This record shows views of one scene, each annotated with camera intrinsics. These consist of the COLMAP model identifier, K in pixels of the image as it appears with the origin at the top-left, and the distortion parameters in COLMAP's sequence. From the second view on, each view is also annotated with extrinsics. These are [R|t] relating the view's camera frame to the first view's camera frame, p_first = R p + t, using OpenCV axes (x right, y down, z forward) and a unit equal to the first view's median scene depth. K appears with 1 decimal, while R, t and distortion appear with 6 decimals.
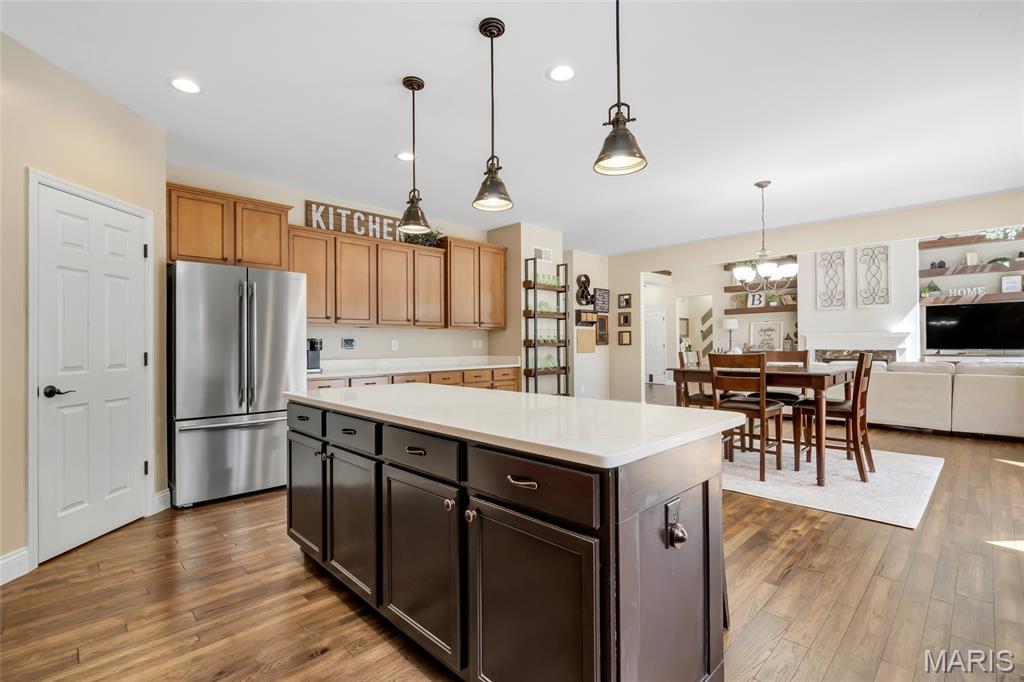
lens RADIAL K [[470.5, 0, 511.3], [0, 470.5, 341.9], [0, 0, 1]] dist [-0.001763, -0.000160]
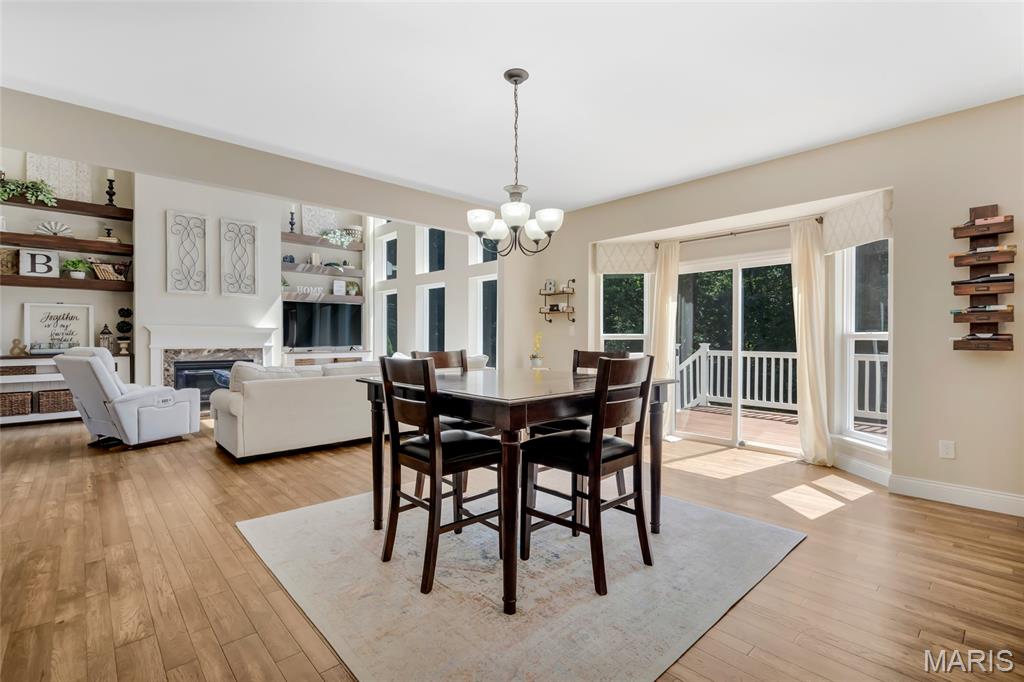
lens RADIAL K [[470.5, 0, 511.5], [0, 470.5, 341.9], [0, 0, 1]] dist [-0.001763, -0.000160]
pose [[0.037173, -0.002211, 0.999306, -0.035177], [-0.007738, 0.999967, 0.002501, -0.000225], [-0.999279, -0.007826, 0.037155, 0.484207]]
